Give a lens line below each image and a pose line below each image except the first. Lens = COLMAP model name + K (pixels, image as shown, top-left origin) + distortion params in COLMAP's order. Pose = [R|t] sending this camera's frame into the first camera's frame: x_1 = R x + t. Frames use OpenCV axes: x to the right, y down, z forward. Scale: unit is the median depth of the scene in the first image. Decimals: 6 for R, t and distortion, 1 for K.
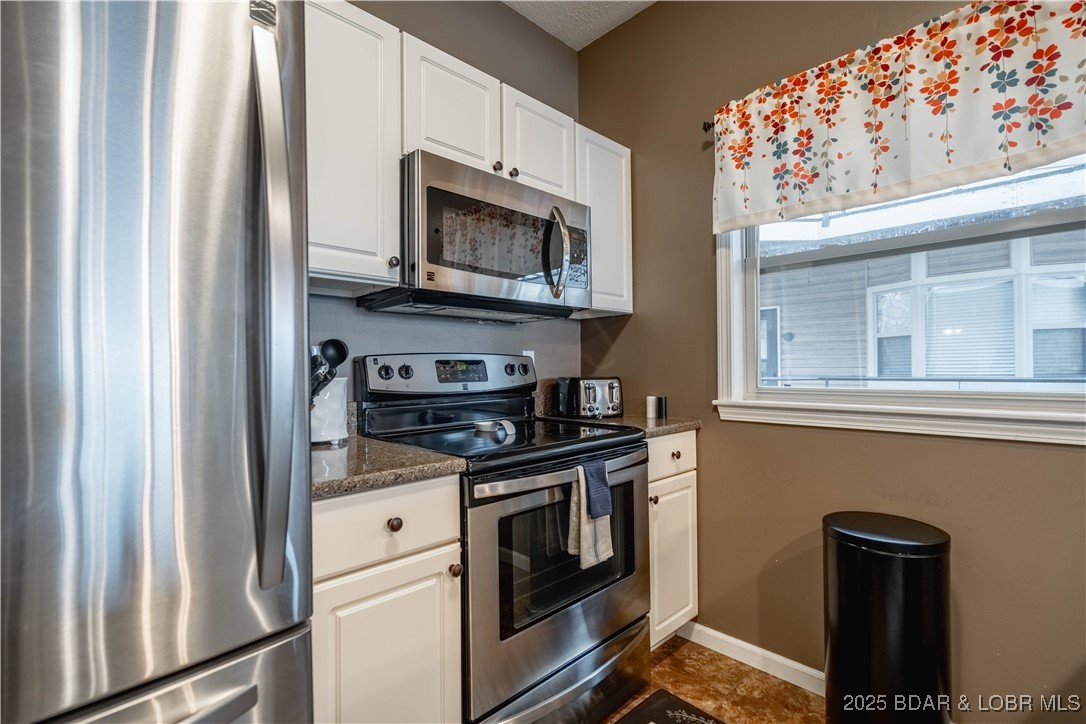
lens RADIAL K [[492.6, 0, 543.7], [0, 492.6, 361.0], [0, 0, 1]] dist [-0.005876, 0.001887]
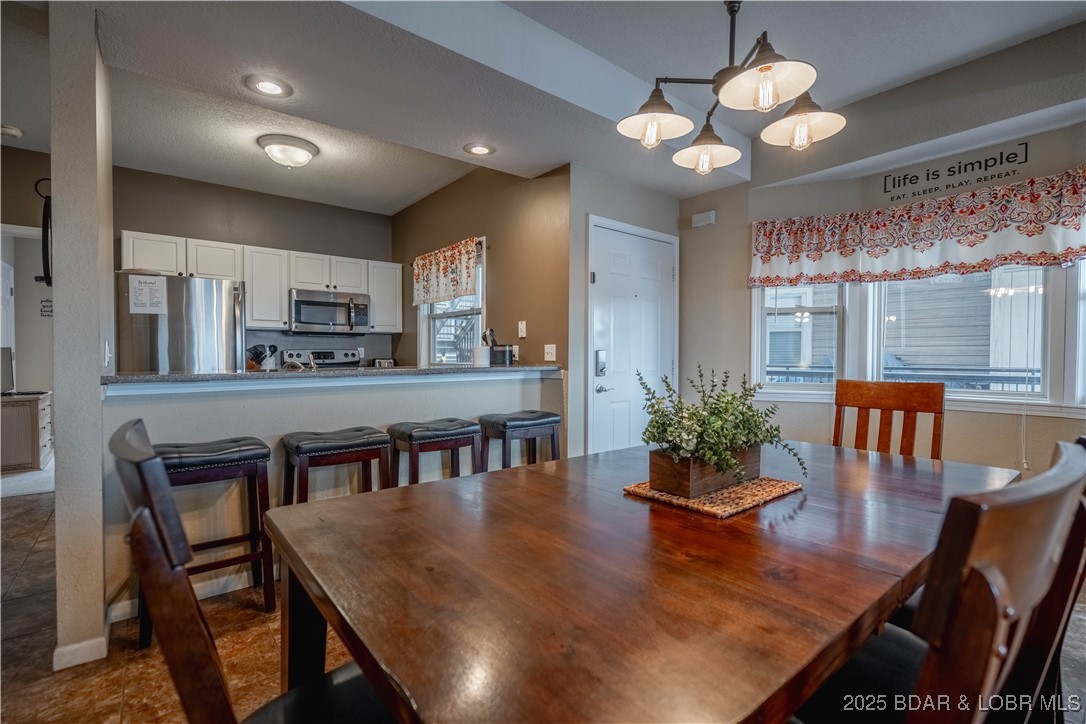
lens RADIAL K [[492.6, 0, 549.9], [0, 492.6, 362.6], [0, 0, 1]] dist [-0.005876, 0.001887]
pose [[0.996852, 0.010244, -0.078621, 1.523602], [-0.007723, 0.999448, 0.032305, -0.045614], [0.078908, -0.031596, 0.996381, -1.907396]]
